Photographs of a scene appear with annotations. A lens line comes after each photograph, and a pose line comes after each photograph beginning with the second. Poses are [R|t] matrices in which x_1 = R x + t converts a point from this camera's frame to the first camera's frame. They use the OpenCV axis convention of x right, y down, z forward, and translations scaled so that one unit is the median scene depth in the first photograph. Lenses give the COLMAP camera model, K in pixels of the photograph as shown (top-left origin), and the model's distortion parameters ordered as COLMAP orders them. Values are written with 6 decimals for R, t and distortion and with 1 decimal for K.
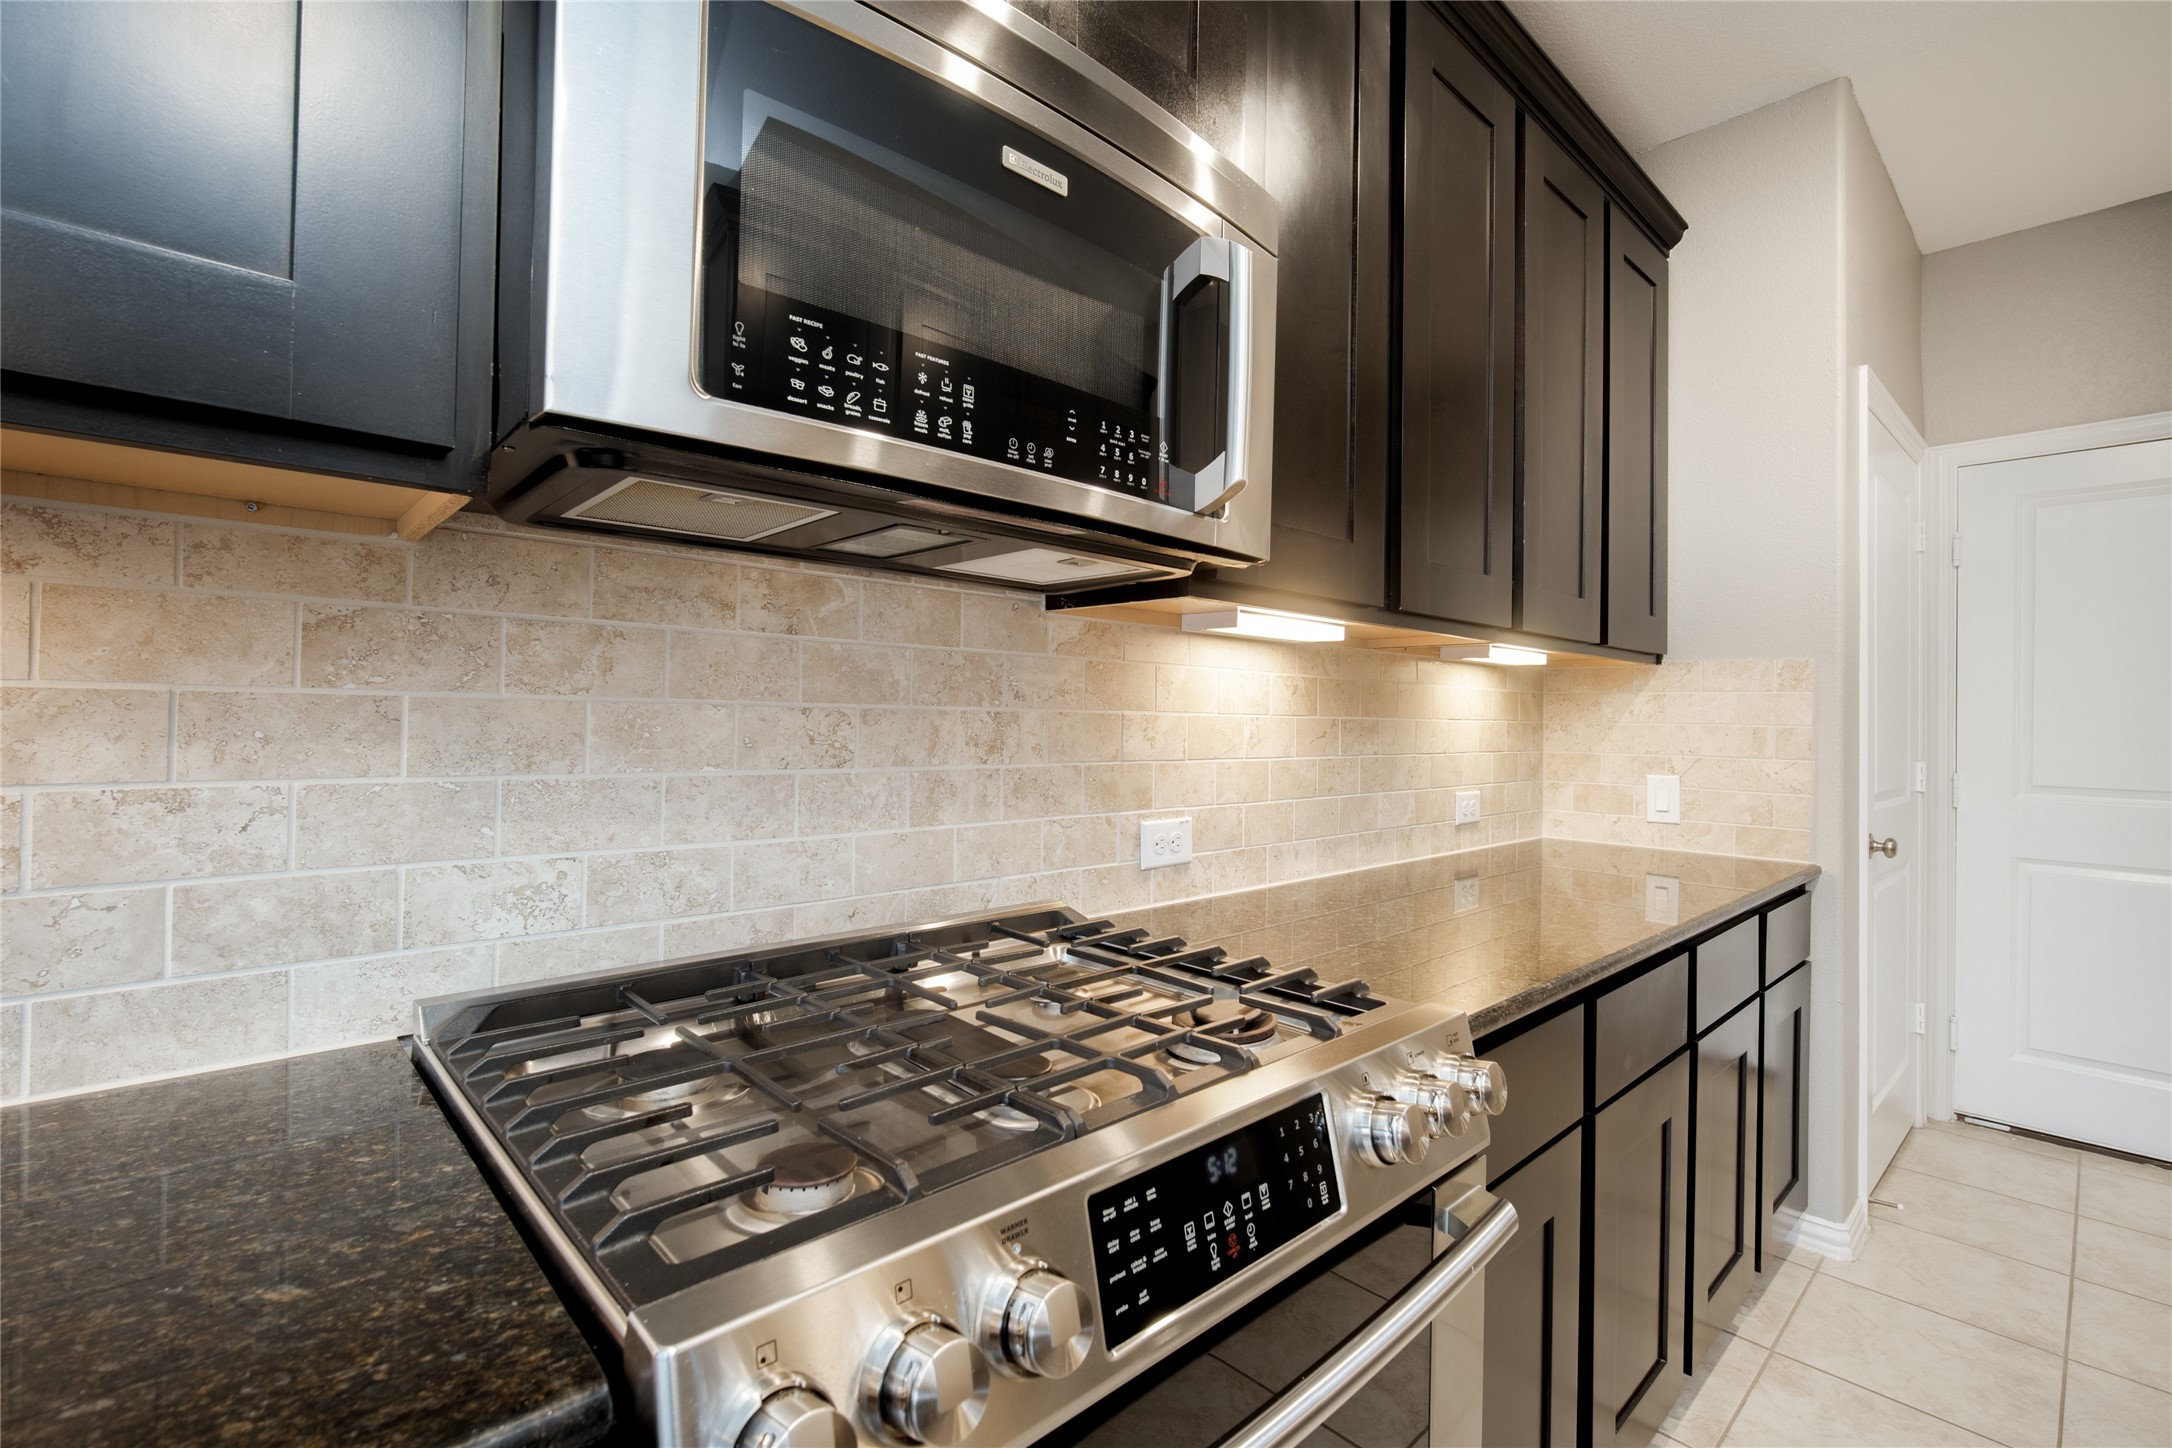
lens RADIAL K [[957.2, 0, 1131.5], [0, 957.2, 713.3], [0, 0, 1]] dist [-0.006211, 0.001818]
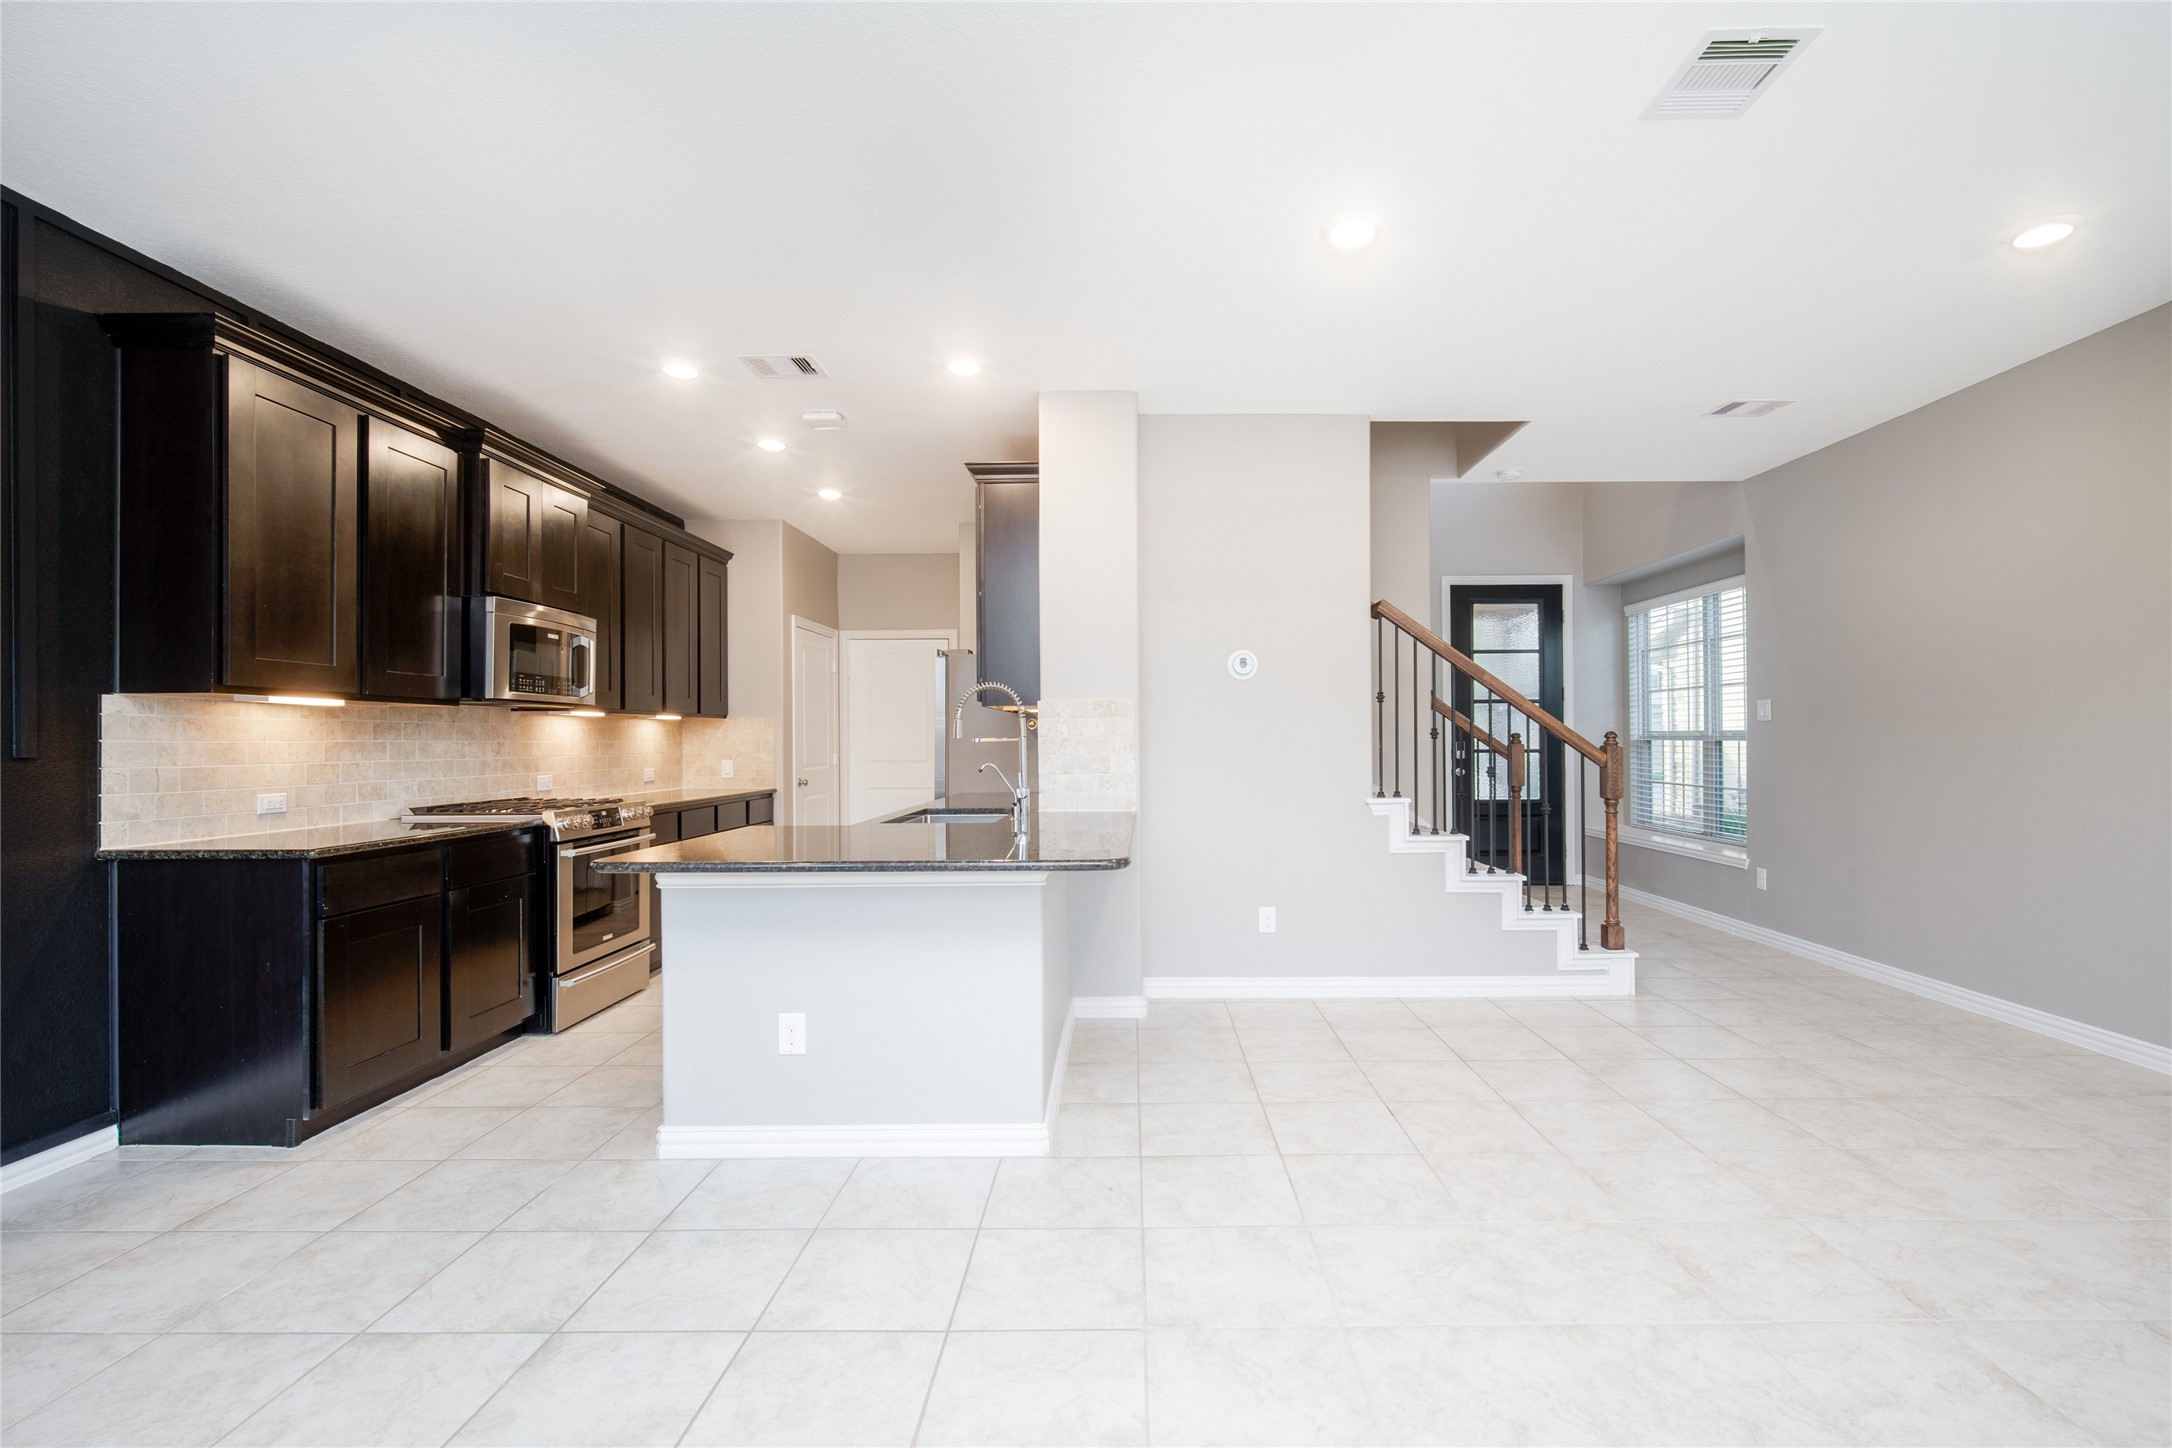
lens RADIAL K [[957.2, 0, 1096.8], [0, 957.2, 726.9], [0, 0, 1]] dist [-0.006211, 0.001818]
pose [[0.725646, -0.010608, 0.687986, -0.994158], [0.012334, 0.999921, 0.002409, -0.039853], [-0.687958, 0.006738, 0.725720, -3.102185]]
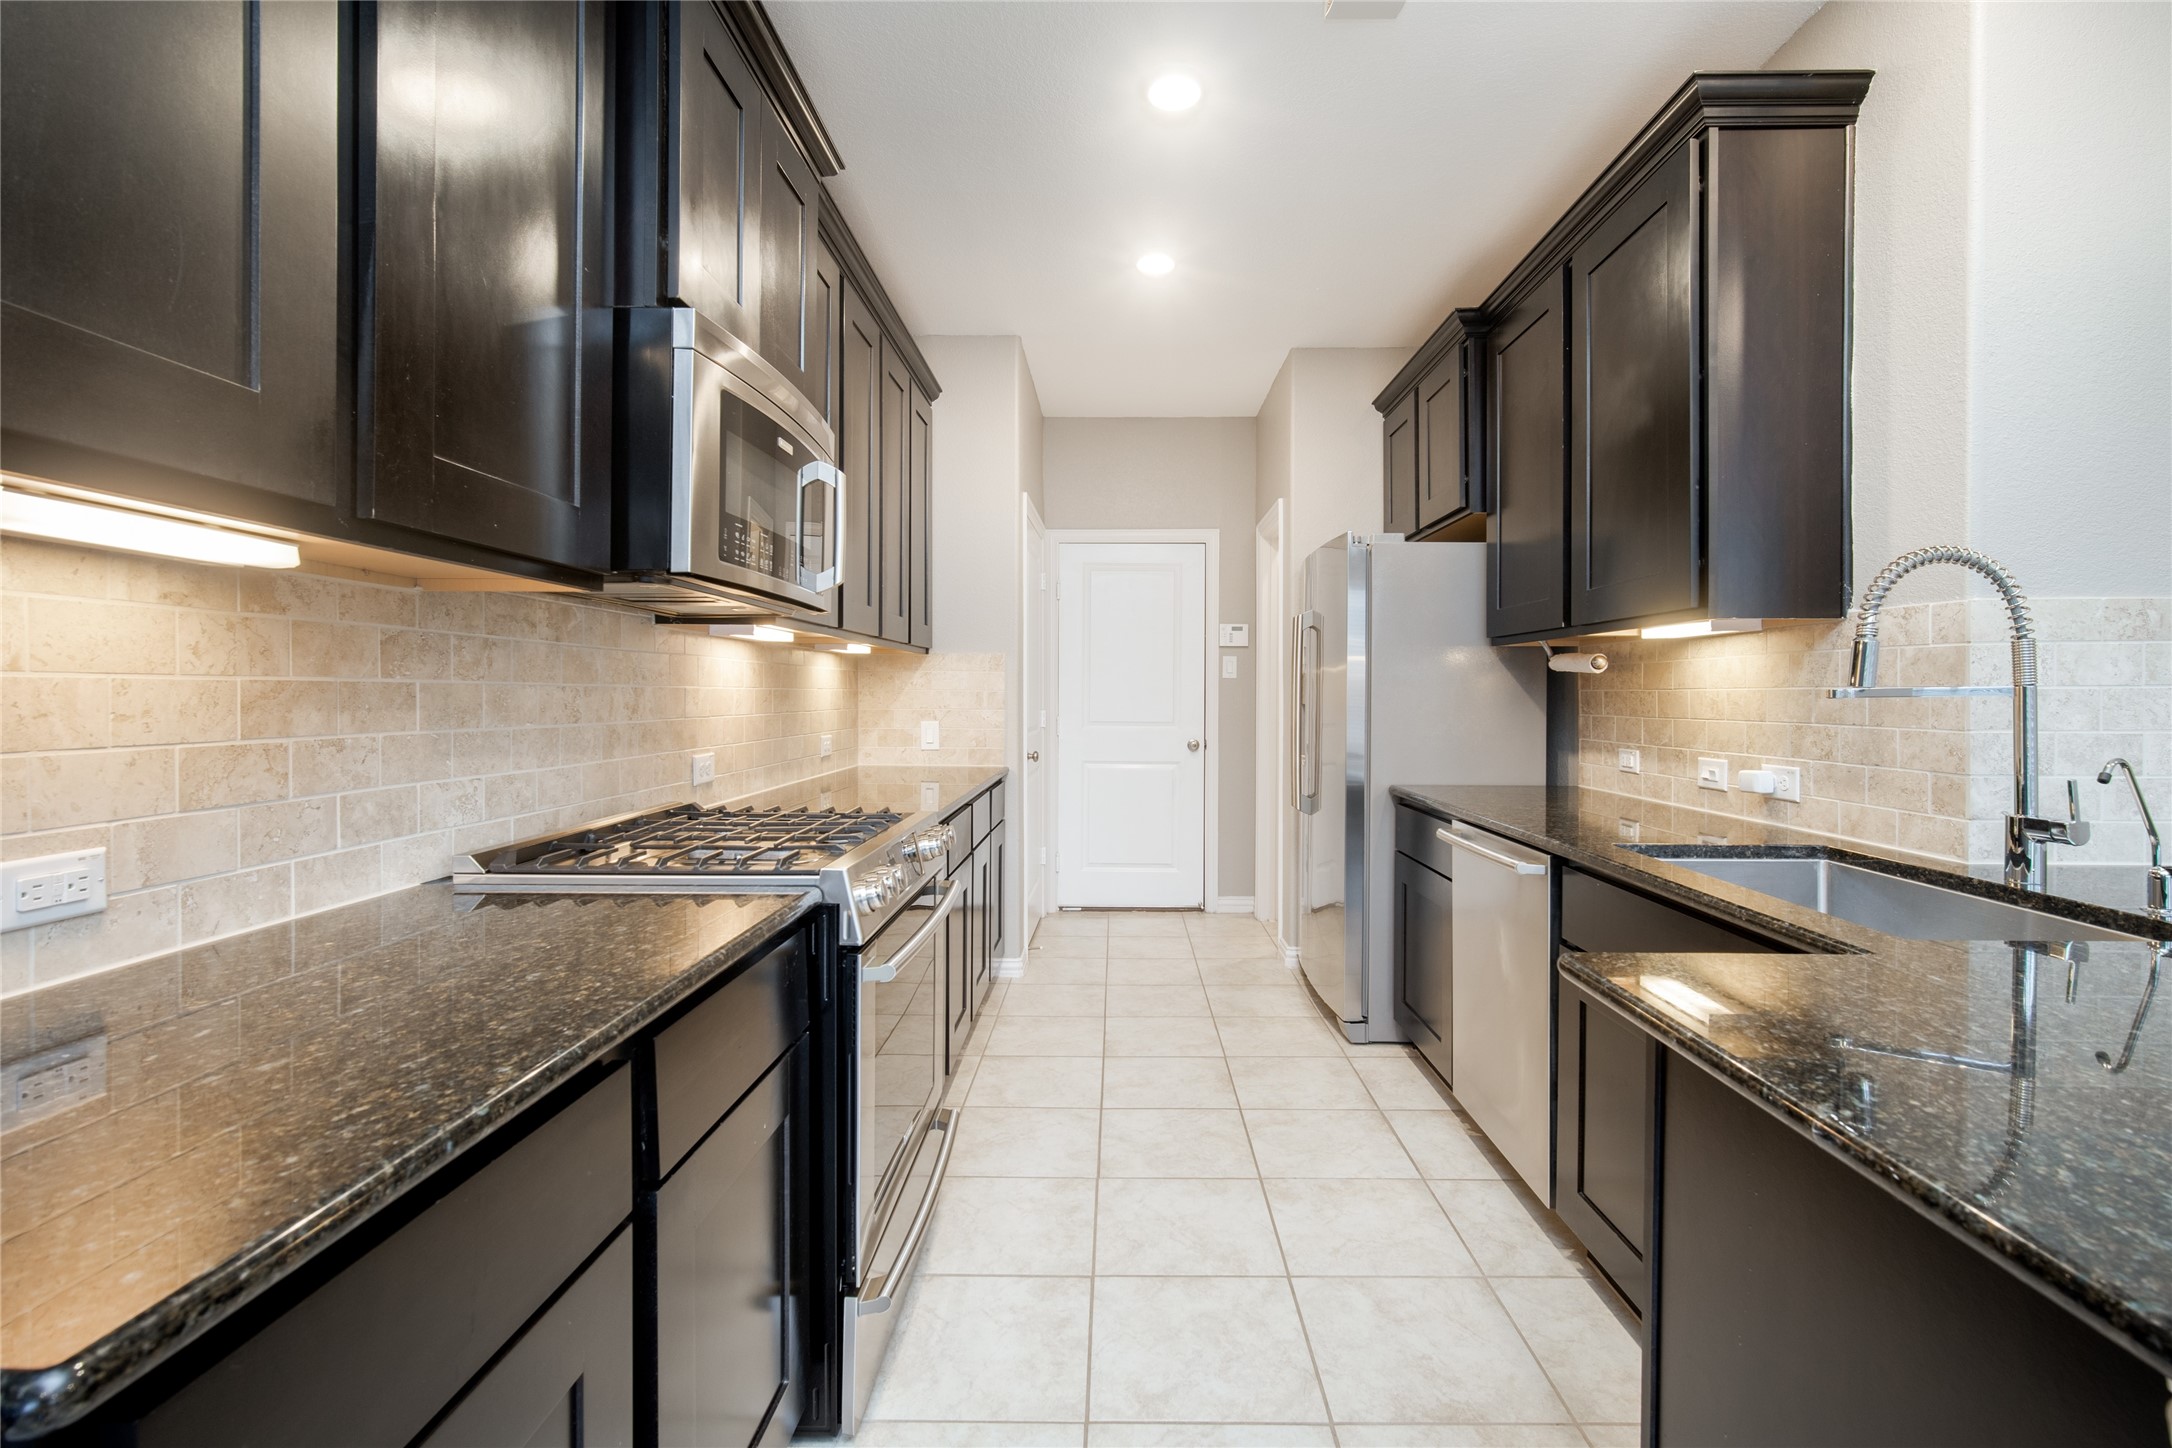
lens RADIAL K [[957.2, 0, 1084.8], [0, 957.2, 695.4], [0, 0, 1]] dist [-0.006211, 0.001818]
pose [[0.721009, -0.013138, 0.692801, -0.761171], [0.001296, 0.999844, 0.017612, -0.016722], [-0.692925, -0.011800, 0.720913, -0.725834]]
